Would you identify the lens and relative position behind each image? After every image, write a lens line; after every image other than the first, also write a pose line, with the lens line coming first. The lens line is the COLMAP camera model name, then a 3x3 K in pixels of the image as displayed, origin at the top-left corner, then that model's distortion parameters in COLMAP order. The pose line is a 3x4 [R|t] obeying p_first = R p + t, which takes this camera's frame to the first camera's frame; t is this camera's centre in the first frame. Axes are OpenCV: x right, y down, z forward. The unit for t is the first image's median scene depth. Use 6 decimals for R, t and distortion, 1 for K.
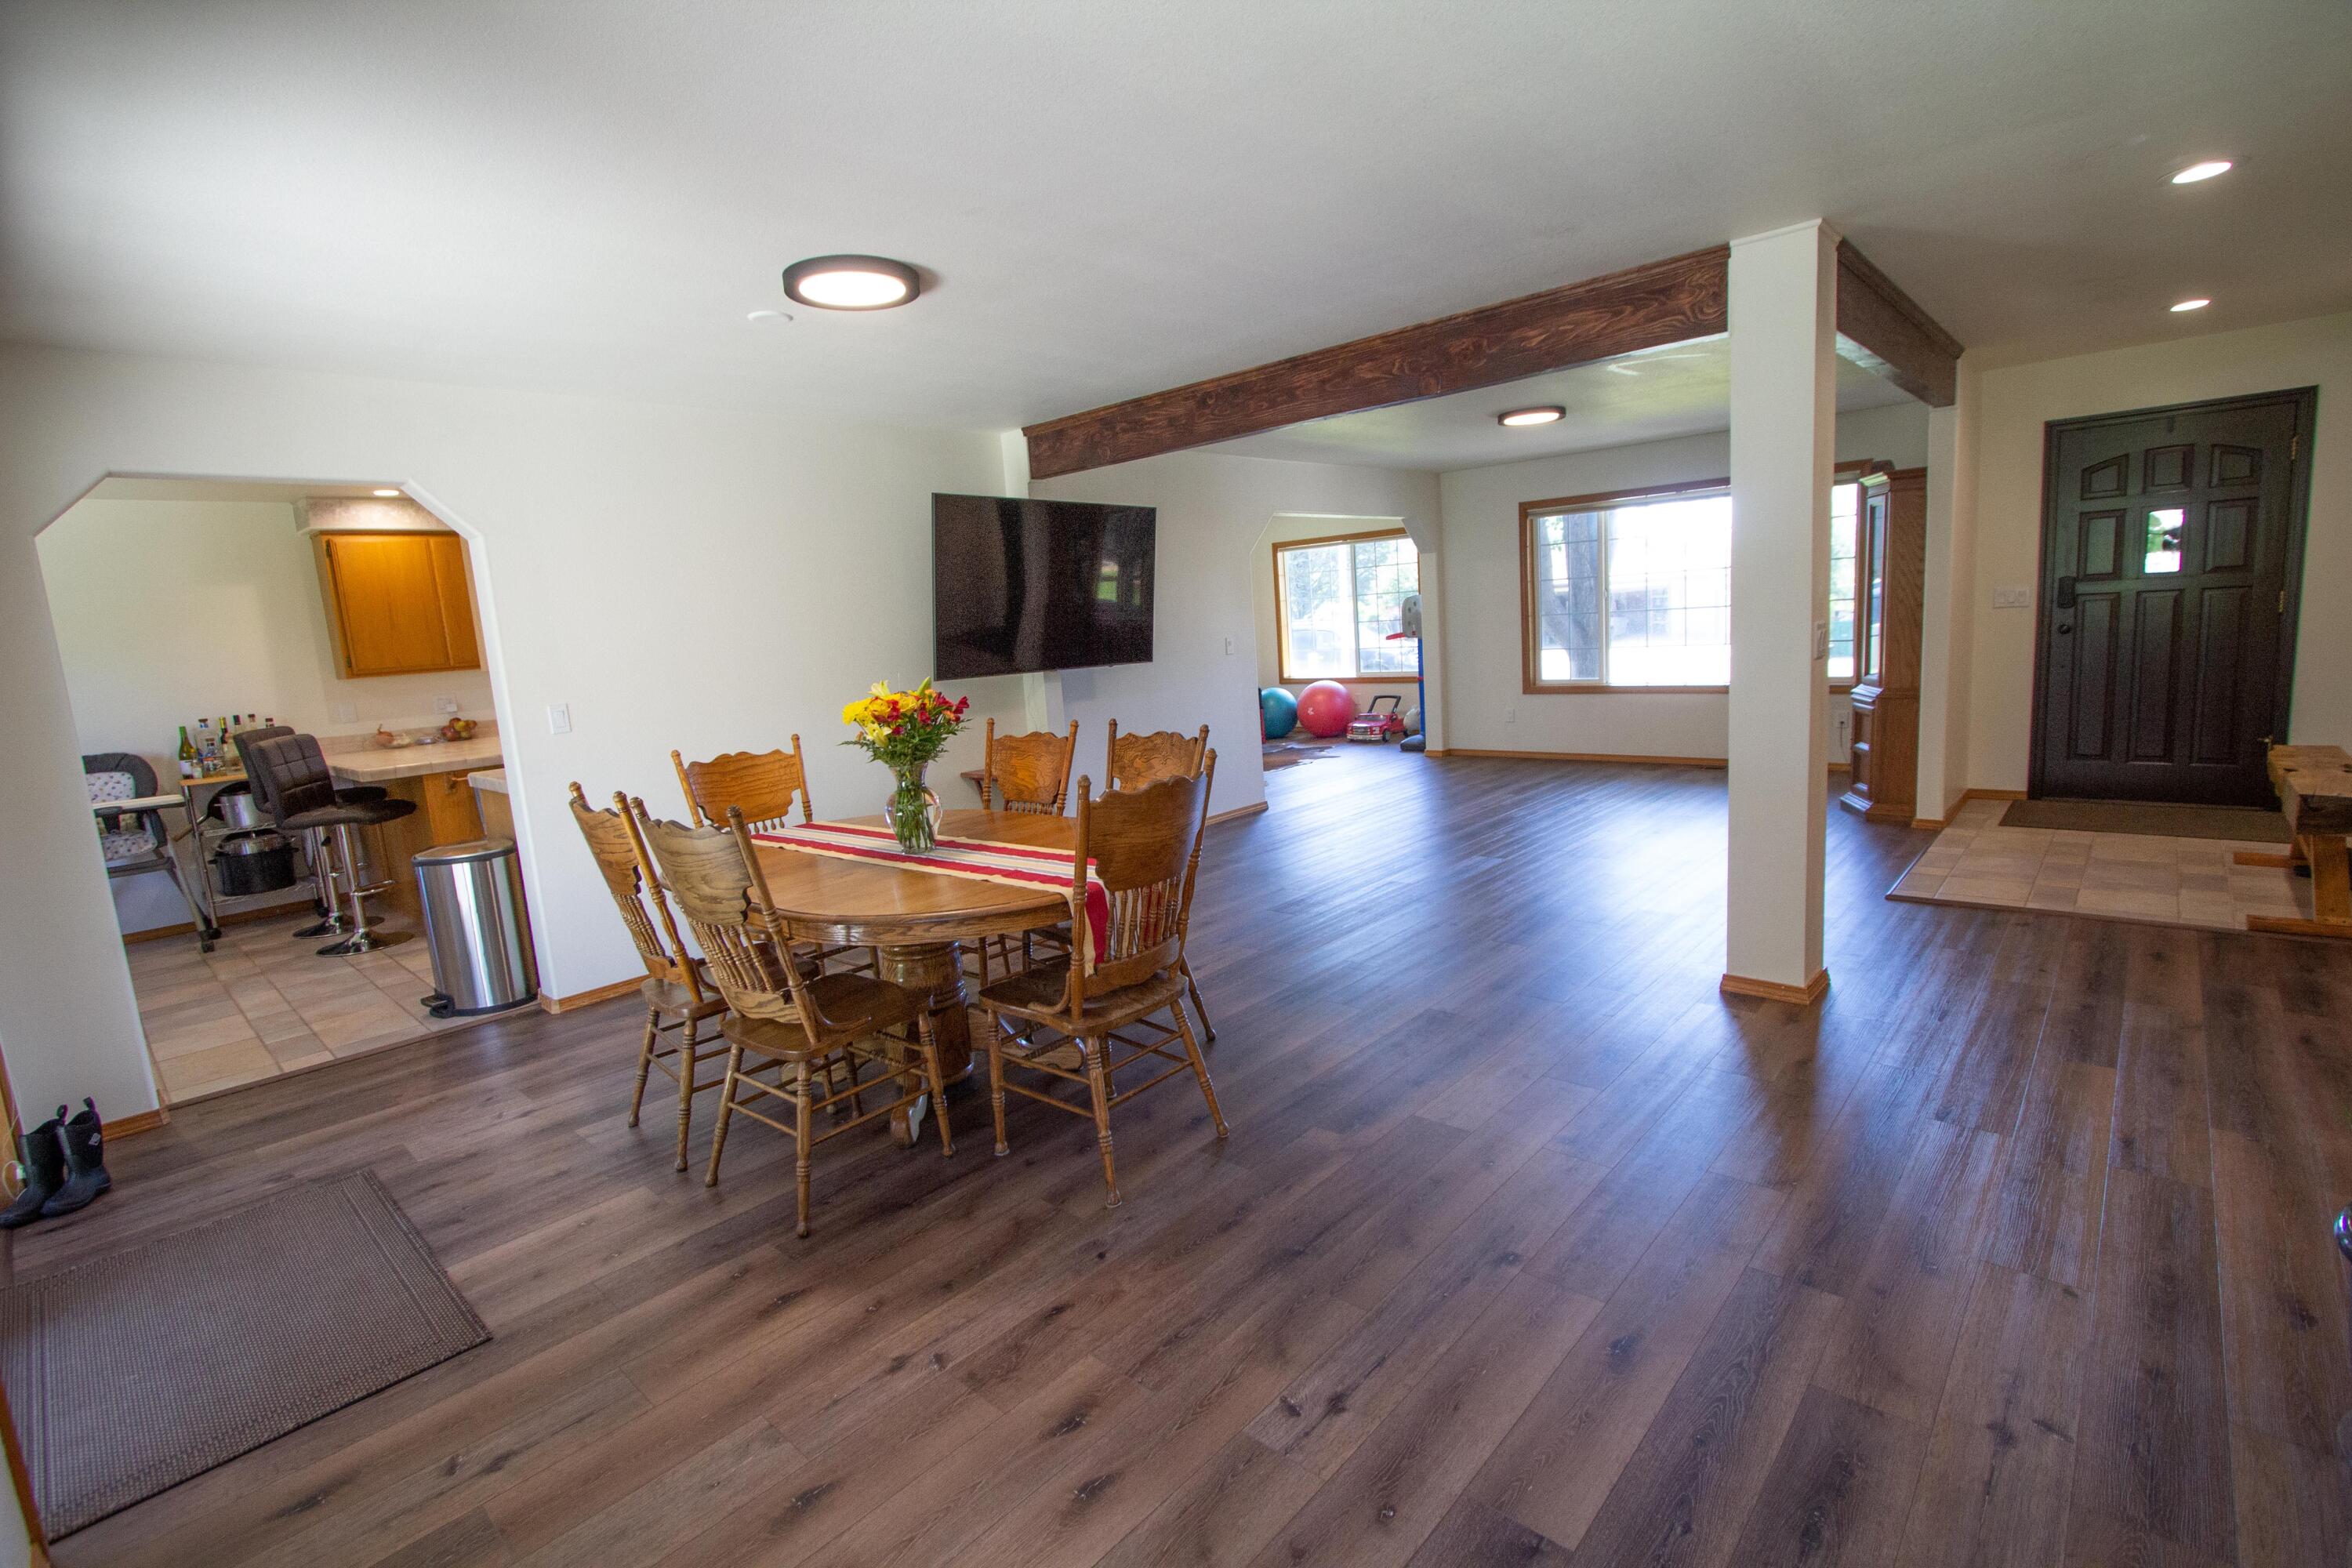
lens RADIAL K [[1078.5, 0, 1182.5], [0, 1078.5, 780.8], [0, 0, 1]] dist [-0.019903, 0.003767]
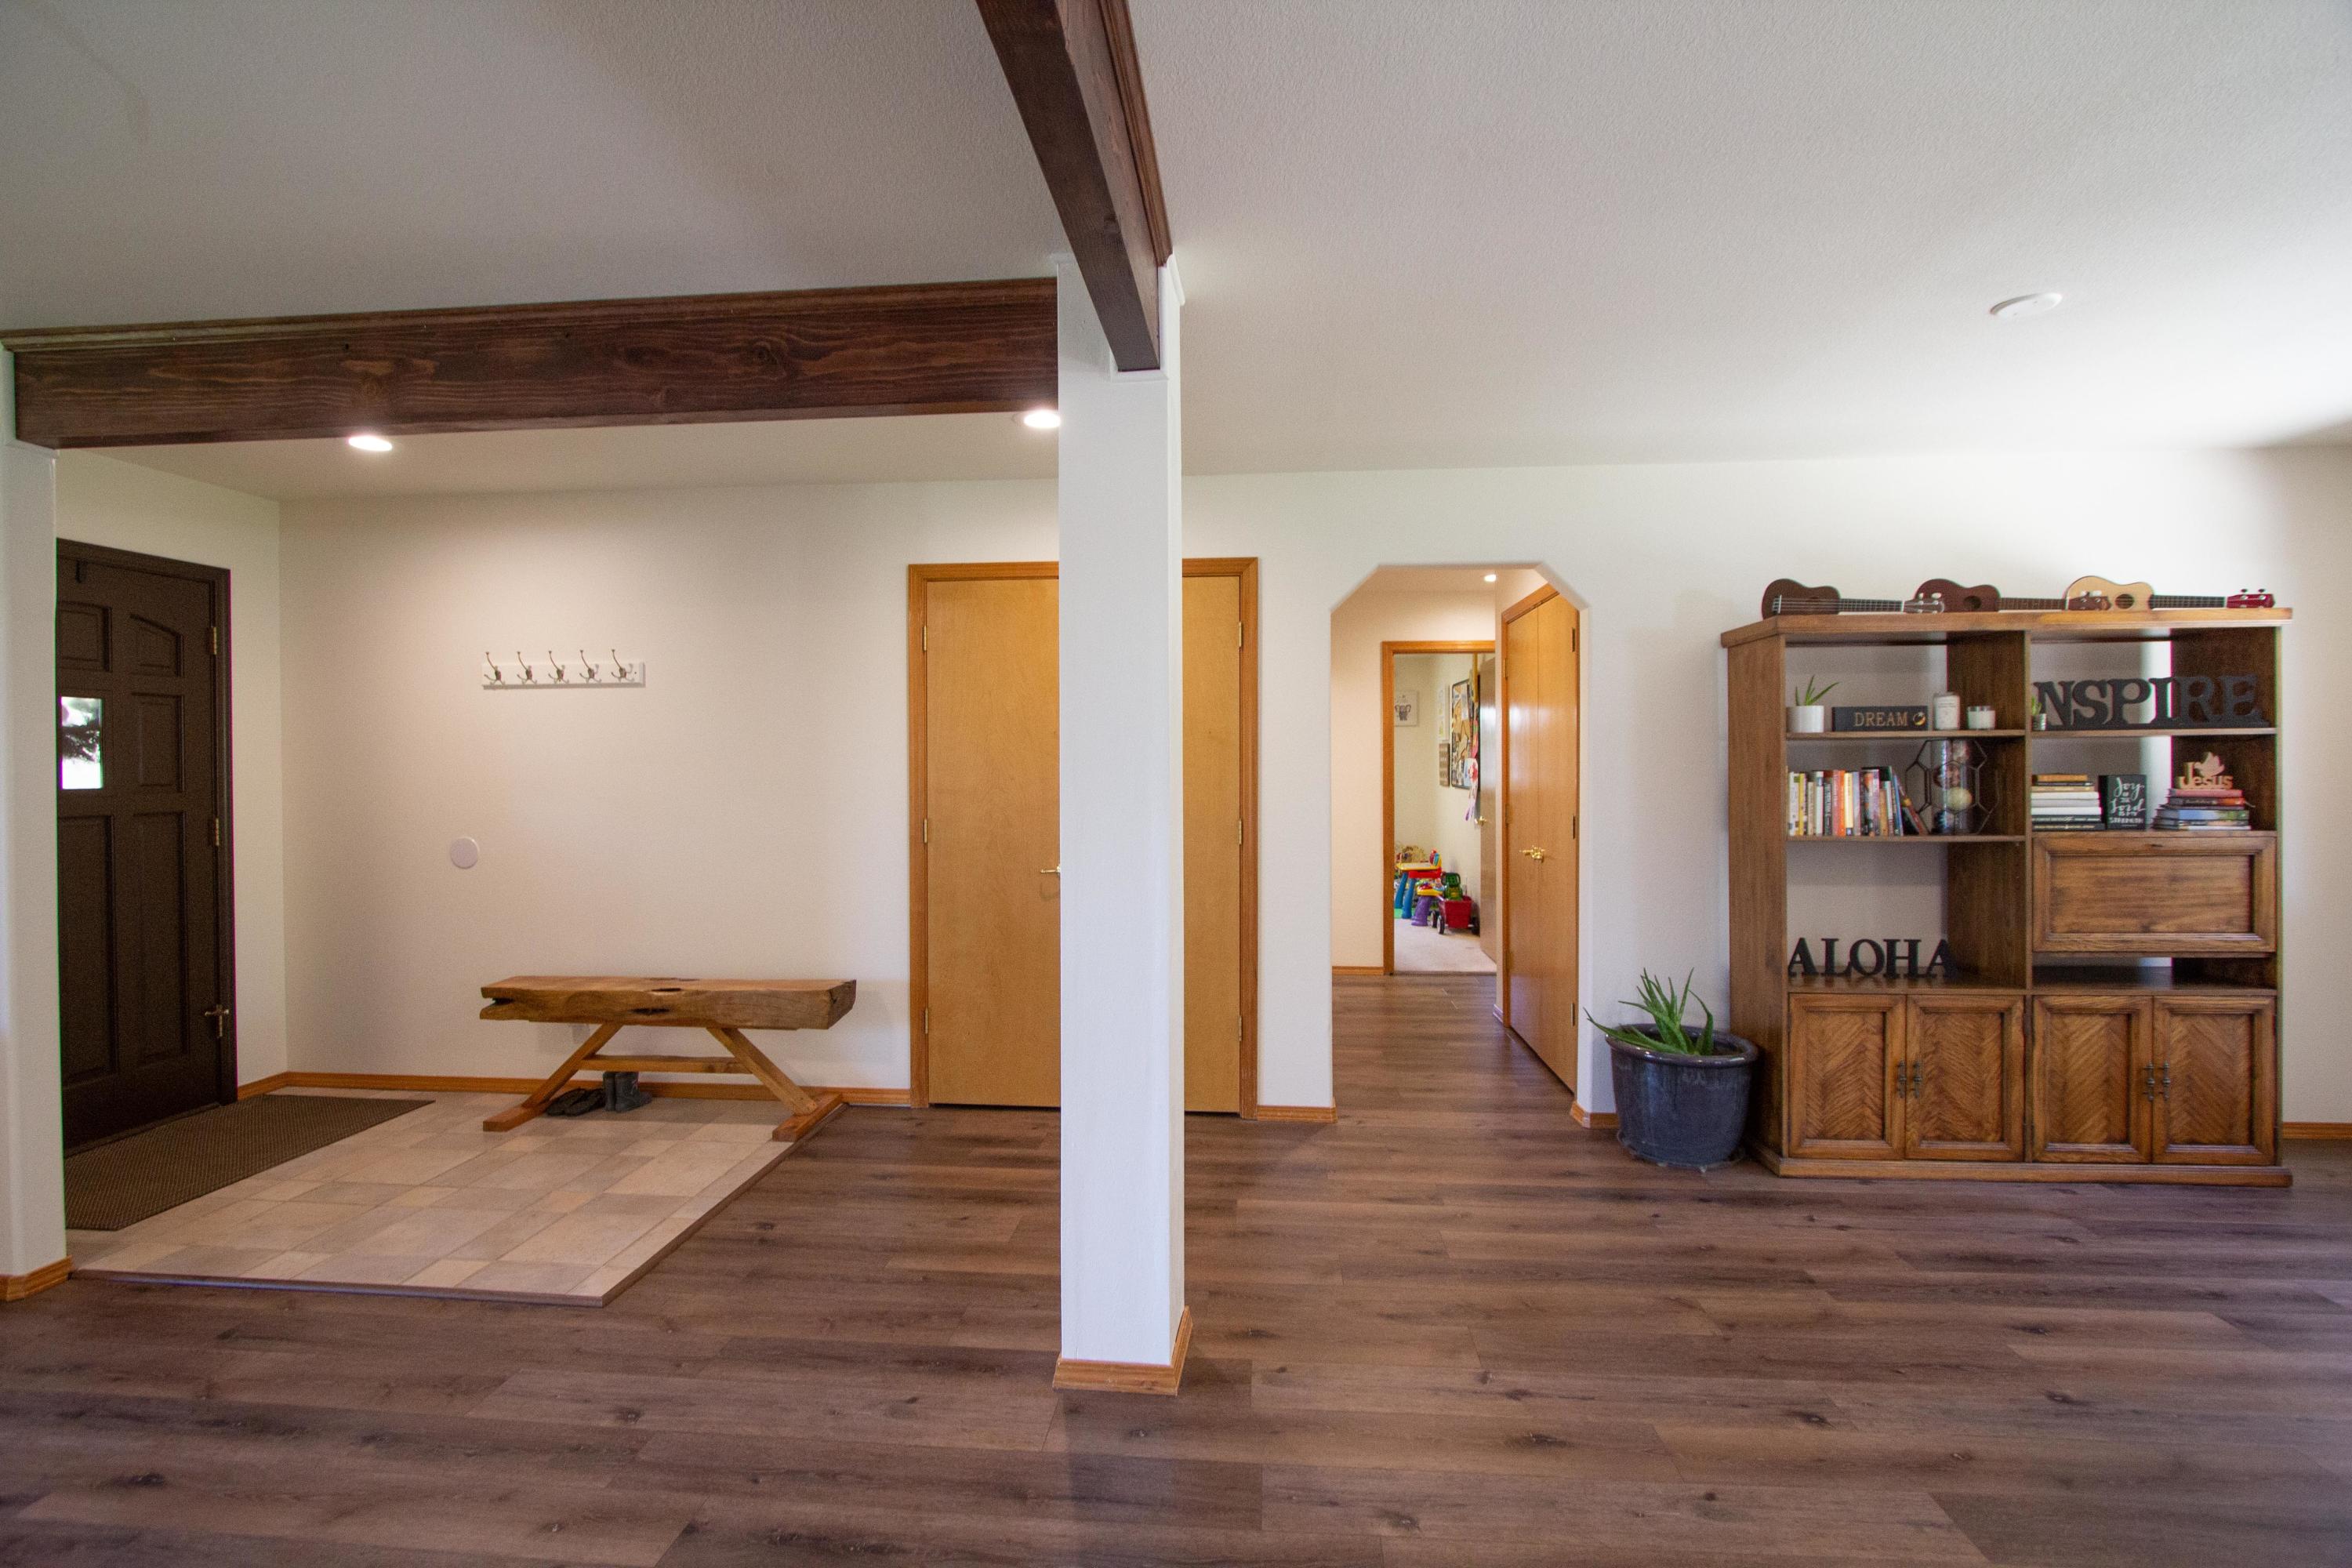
lens RADIAL K [[1078.5, 0, 1176.2], [0, 1078.5, 775.0], [0, 0, 1]] dist [-0.019903, 0.003767]
pose [[-0.603076, 0.065359, 0.795002, -0.002728], [0.166150, 0.985071, 0.045053, -0.110853], [-0.780188, 0.159260, -0.604932, 0.786030]]
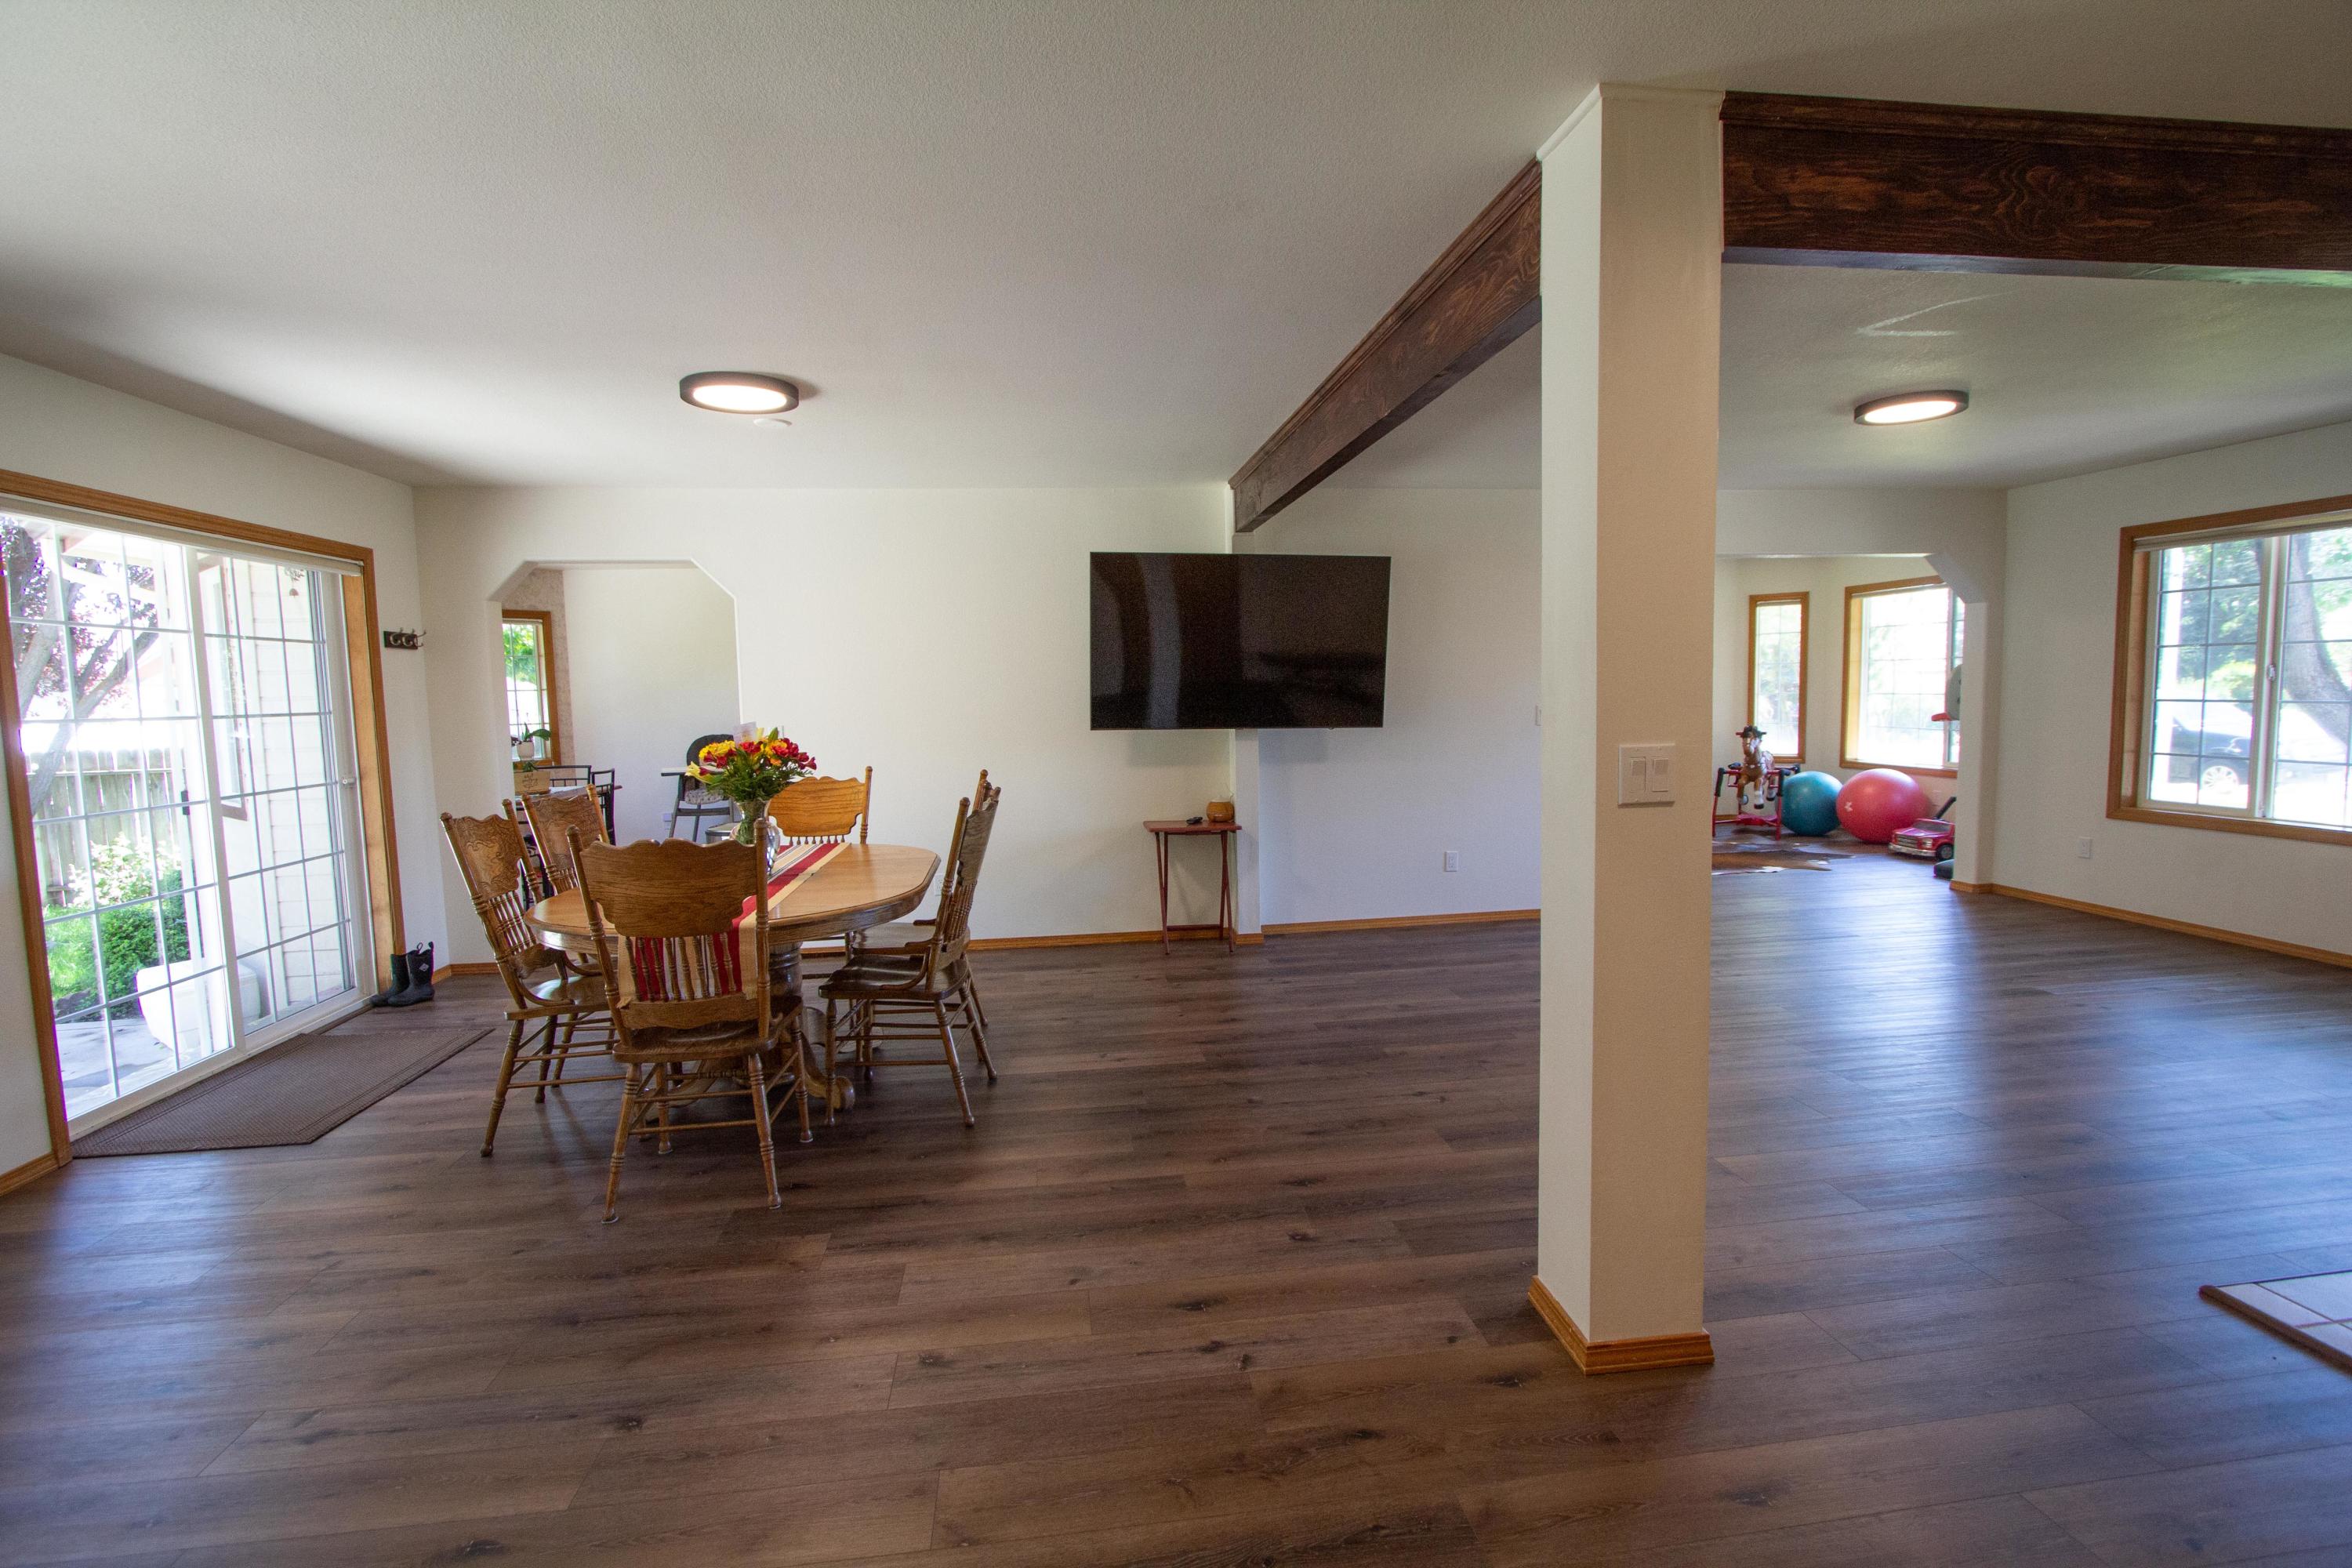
lens RADIAL K [[1078.5, 0, 1174.4], [0, 1078.5, 779.1], [0, 0, 1]] dist [-0.019903, 0.003767]
pose [[0.762629, 0.106286, -0.638044, 0.430345], [-0.128149, 0.991682, 0.012023, -0.058135], [0.634015, 0.072596, 0.769906, 0.209287]]
